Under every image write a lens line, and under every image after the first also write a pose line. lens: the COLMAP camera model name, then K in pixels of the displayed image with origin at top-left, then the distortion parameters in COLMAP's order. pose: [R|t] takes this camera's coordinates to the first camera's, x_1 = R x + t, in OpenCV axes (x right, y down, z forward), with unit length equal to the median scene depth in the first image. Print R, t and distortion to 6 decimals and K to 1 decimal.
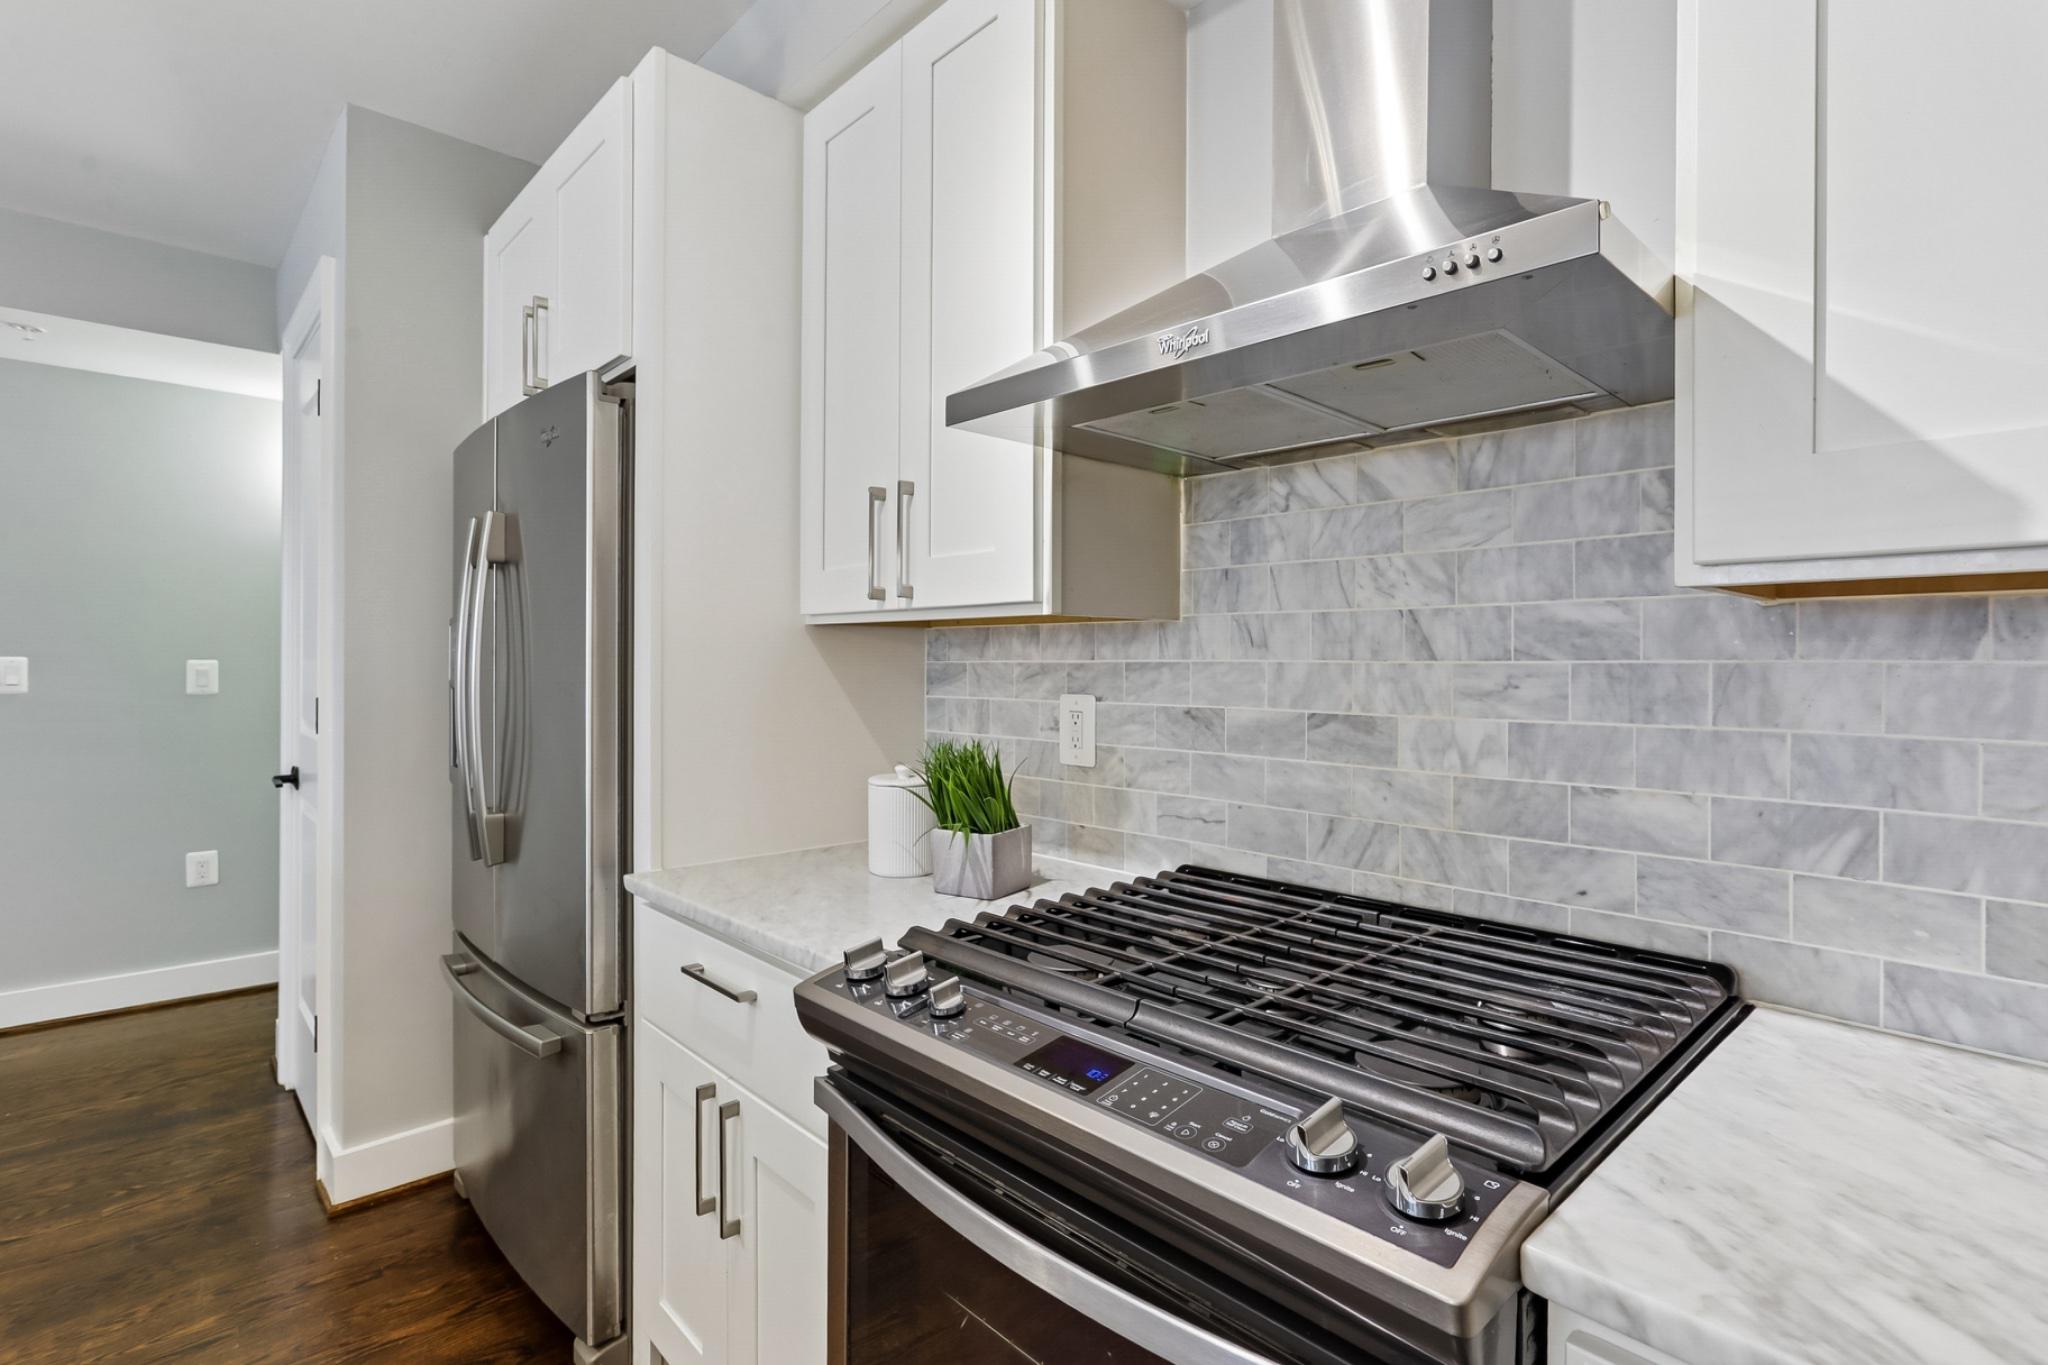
lens RADIAL K [[1000.0, 0, 1029.4], [0, 1000.0, 672.9], [0, 0, 1]] dist [-0.000370, 0.006747]
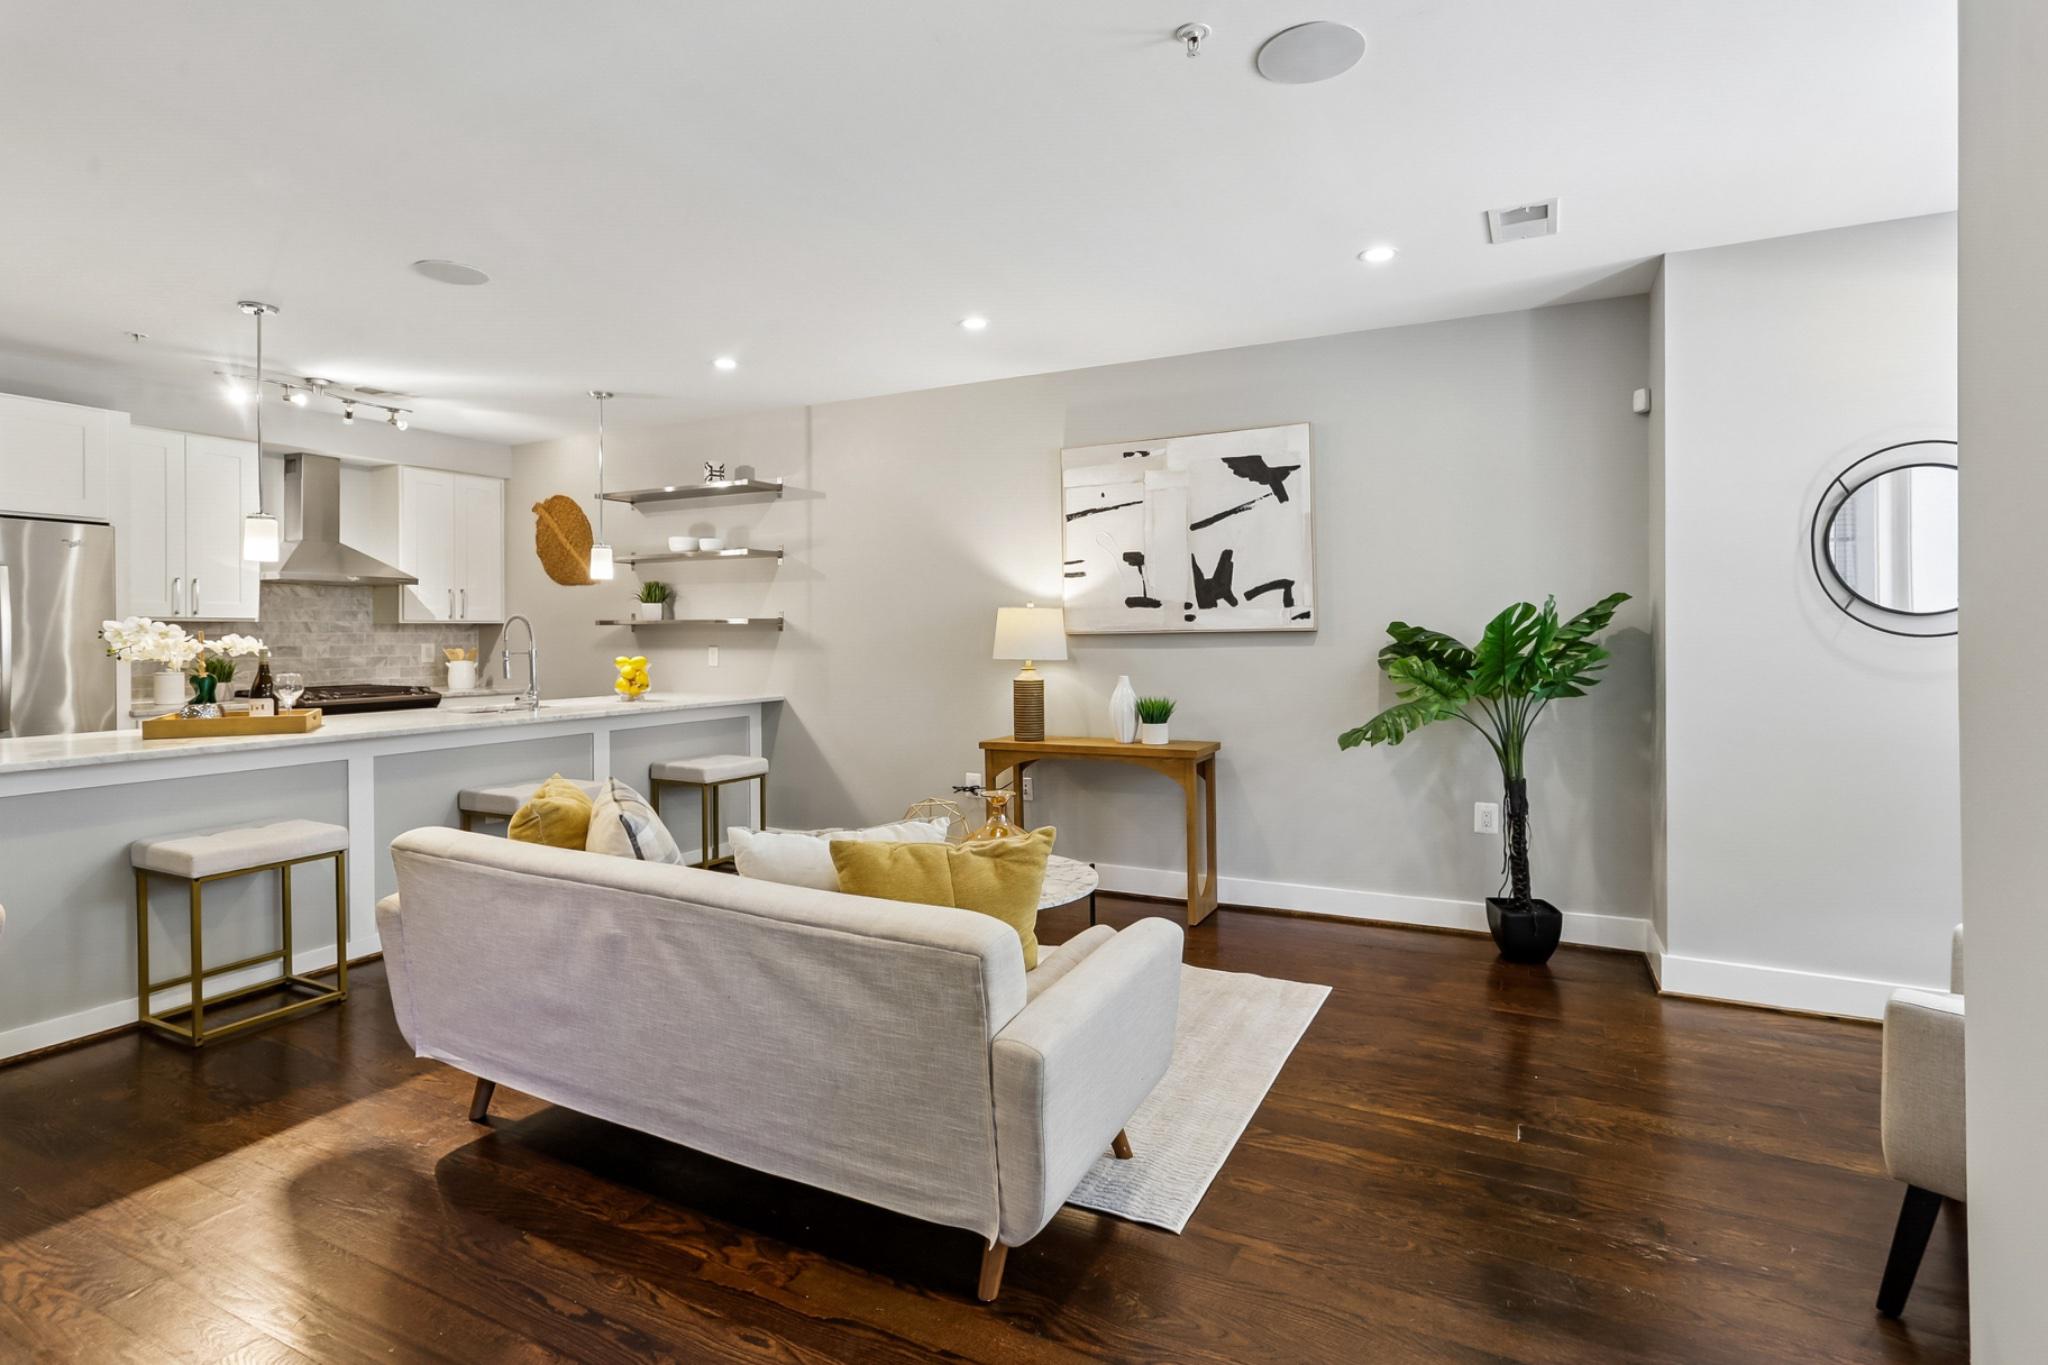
lens RADIAL K [[1000.0, 0, 1047.5], [0, 1000.0, 632.8], [0, 0, 1]] dist [-0.000370, 0.006747]
pose [[-0.344309, -0.002951, 0.938852, -5.035756], [0.014632, 0.999857, 0.008509, -0.003863], [-0.938742, 0.016667, -0.344217, -0.589402]]
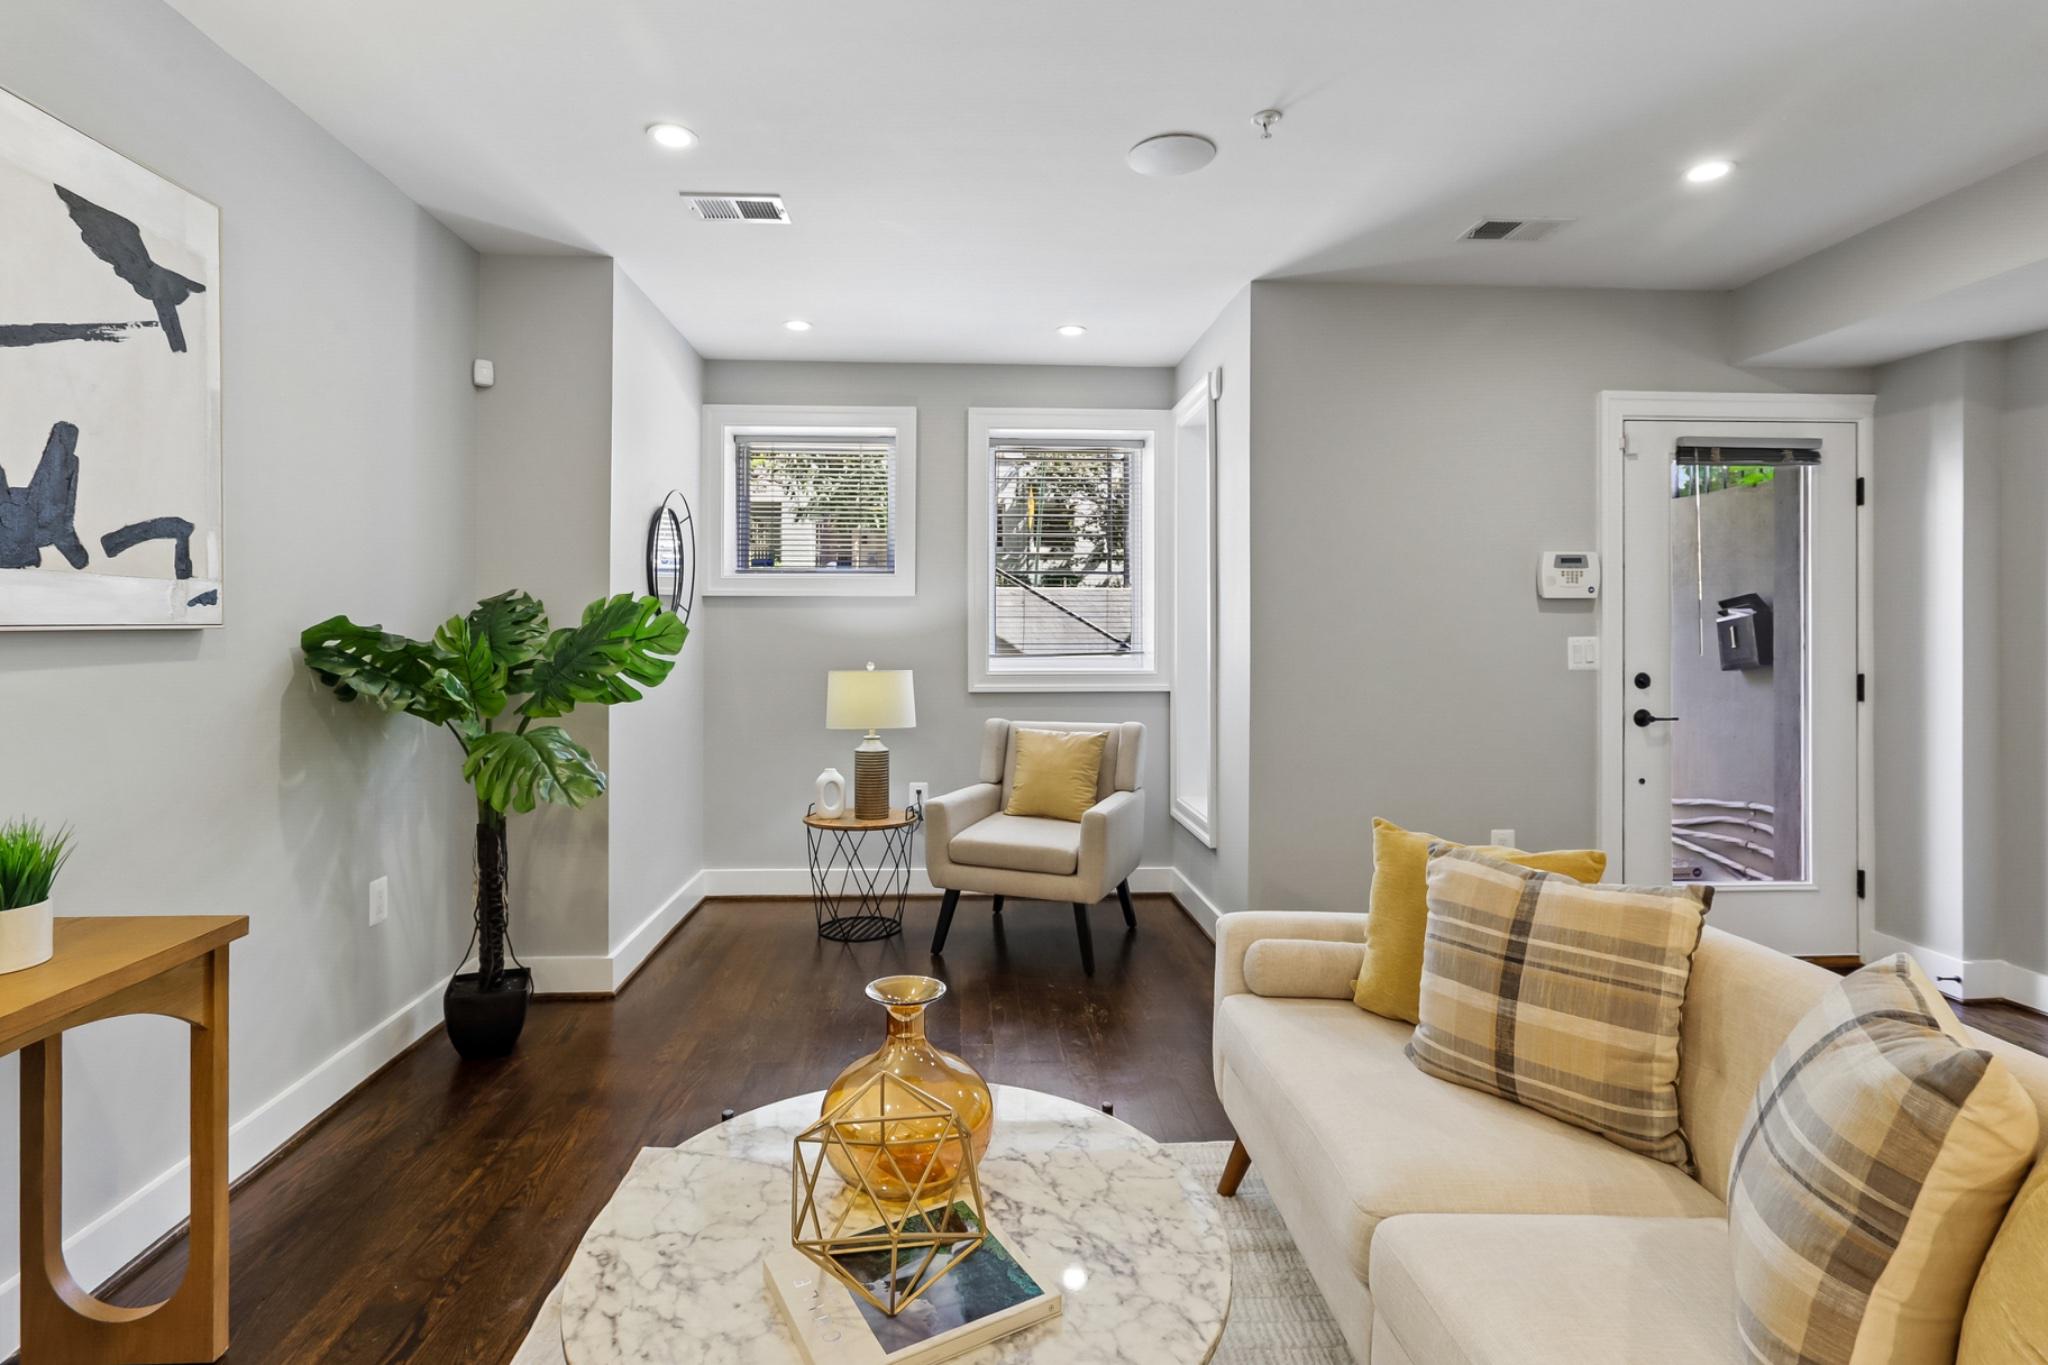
lens RADIAL K [[1000.0, 0, 1002.3], [0, 1000.0, 621.8], [0, 0, 1]] dist [-0.000370, 0.006747]
pose [[-0.652767, -0.010954, -0.757479, -1.836715], [-0.013833, 0.999901, -0.002539, 0.004087], [0.757432, 0.008821, -0.652854, -0.503754]]
